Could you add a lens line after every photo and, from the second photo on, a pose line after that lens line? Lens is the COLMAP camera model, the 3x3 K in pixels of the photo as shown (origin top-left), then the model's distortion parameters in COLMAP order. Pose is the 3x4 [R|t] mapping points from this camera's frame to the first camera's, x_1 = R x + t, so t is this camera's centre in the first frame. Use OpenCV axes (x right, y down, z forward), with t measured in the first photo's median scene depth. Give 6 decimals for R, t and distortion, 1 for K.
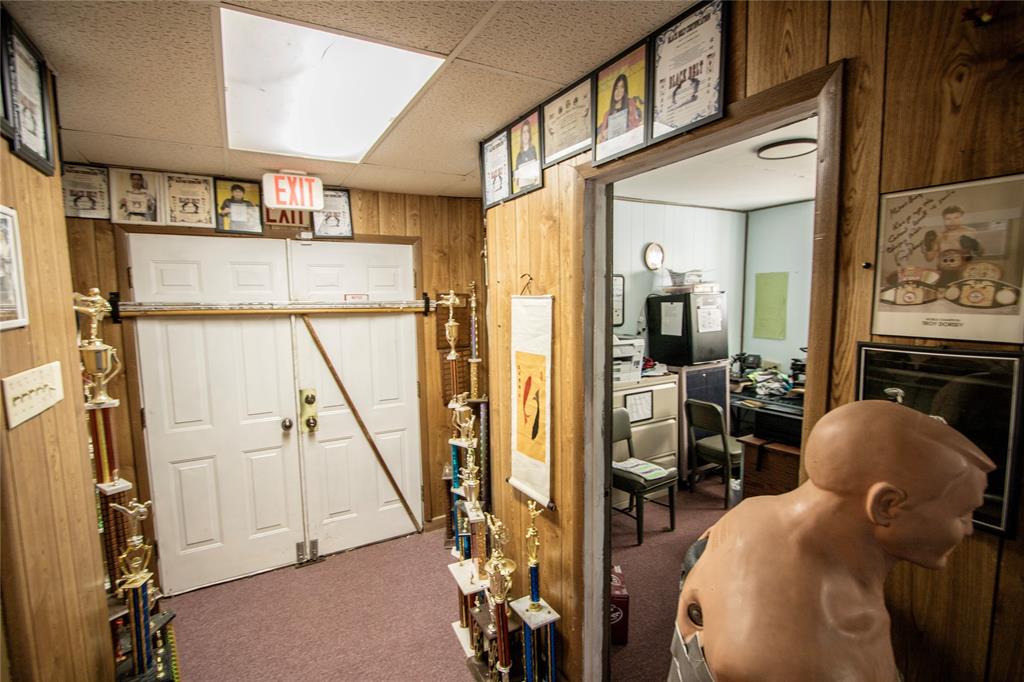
lens RADIAL K [[467.6, 0, 505.3], [0, 467.6, 344.9], [0, 0, 1]] dist [-0.016073, -0.000426]
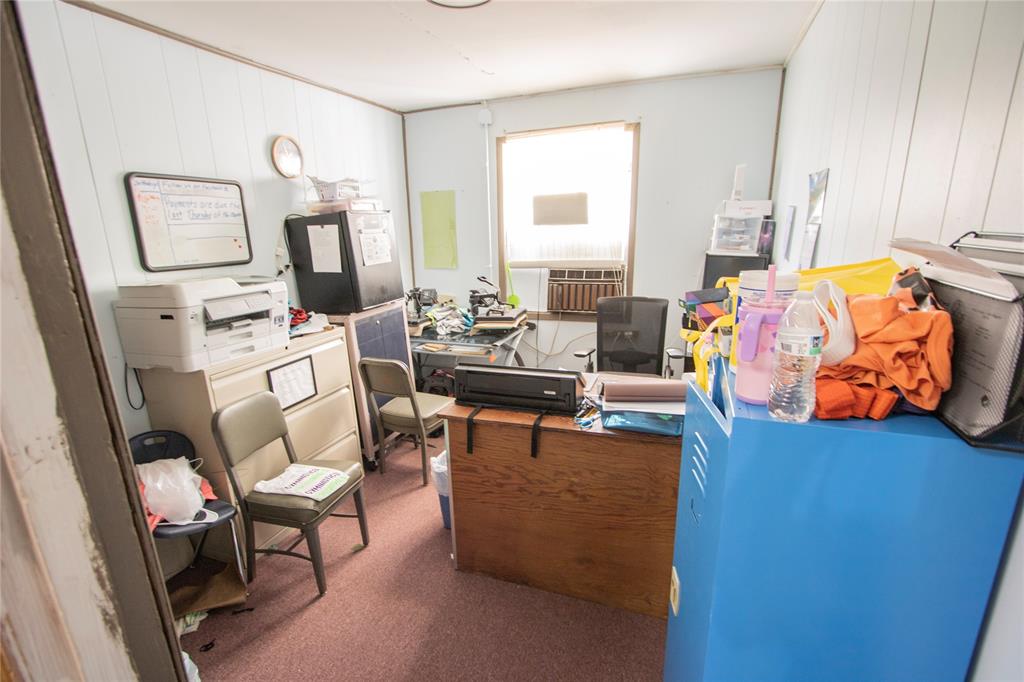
lens RADIAL K [[467.6, 0, 511.8], [0, 467.6, 350.0], [0, 0, 1]] dist [-0.016073, -0.000426]
pose [[0.762797, -0.166632, 0.624799, 0.106883], [0.074485, 0.982438, 0.171077, -0.005384], [-0.642334, -0.083958, 0.761813, 0.270242]]
